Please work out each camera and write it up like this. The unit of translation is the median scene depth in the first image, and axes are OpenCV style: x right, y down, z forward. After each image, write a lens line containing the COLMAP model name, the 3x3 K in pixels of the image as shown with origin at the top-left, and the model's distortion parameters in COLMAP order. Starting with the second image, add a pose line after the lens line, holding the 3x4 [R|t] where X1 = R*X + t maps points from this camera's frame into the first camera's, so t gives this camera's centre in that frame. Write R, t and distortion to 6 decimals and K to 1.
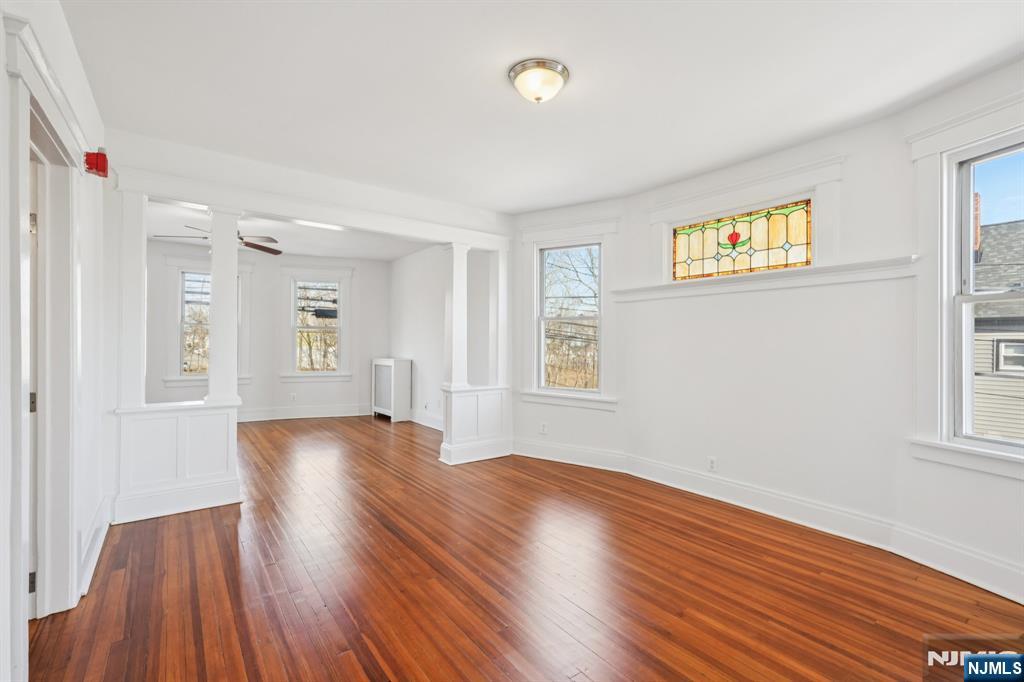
lens RADIAL K [[450.3, 0, 512.2], [0, 450.3, 340.0], [0, 0, 1]] dist [0.000959, 0.000363]
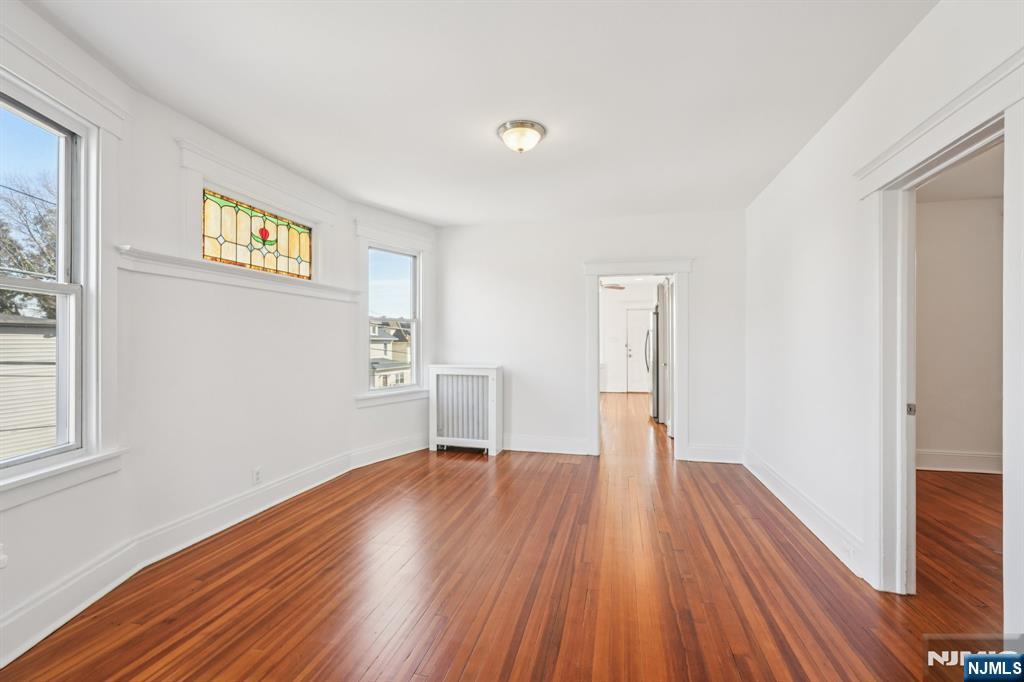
lens RADIAL K [[450.3, 0, 514.4], [0, 450.3, 338.9], [0, 0, 1]] dist [0.000959, 0.000363]
pose [[-0.632529, -0.001246, 0.774535, -0.598404], [-0.006758, 0.999970, -0.003910, -0.000736], [-0.774507, -0.007708, -0.632519, 1.194053]]
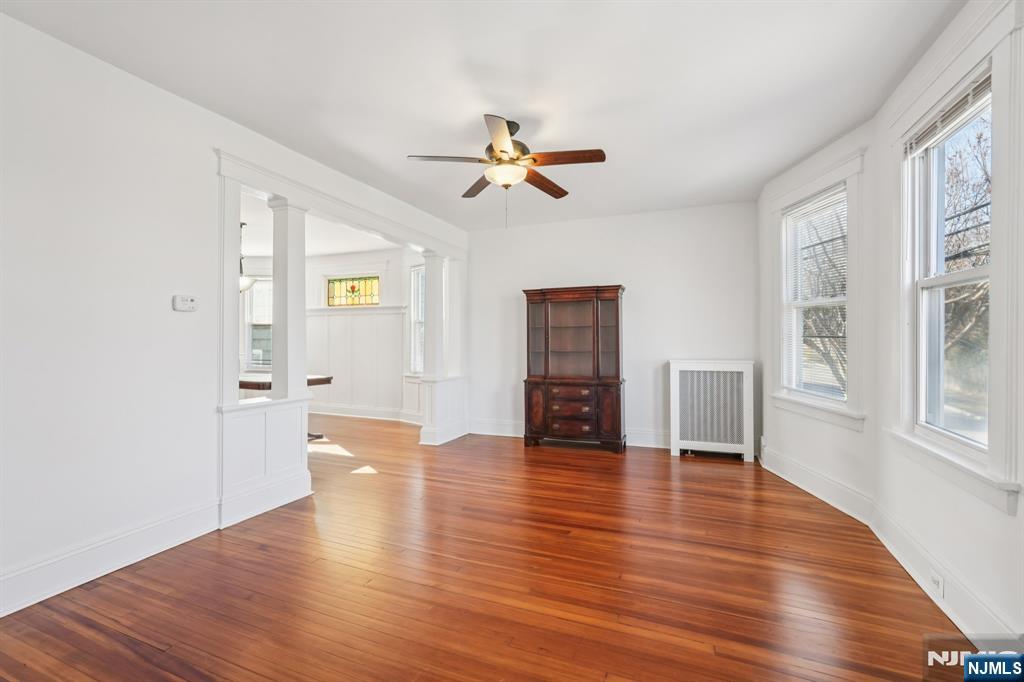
lens RADIAL K [[450.3, 0, 509.4], [0, 450.3, 337.3], [0, 0, 1]] dist [0.000959, 0.000363]
pose [[0.862473, -0.005893, 0.506069, 0.065859], [0.005853, 0.999981, 0.001669, -0.001697], [-0.506069, 0.001523, 0.862491, -1.137882]]
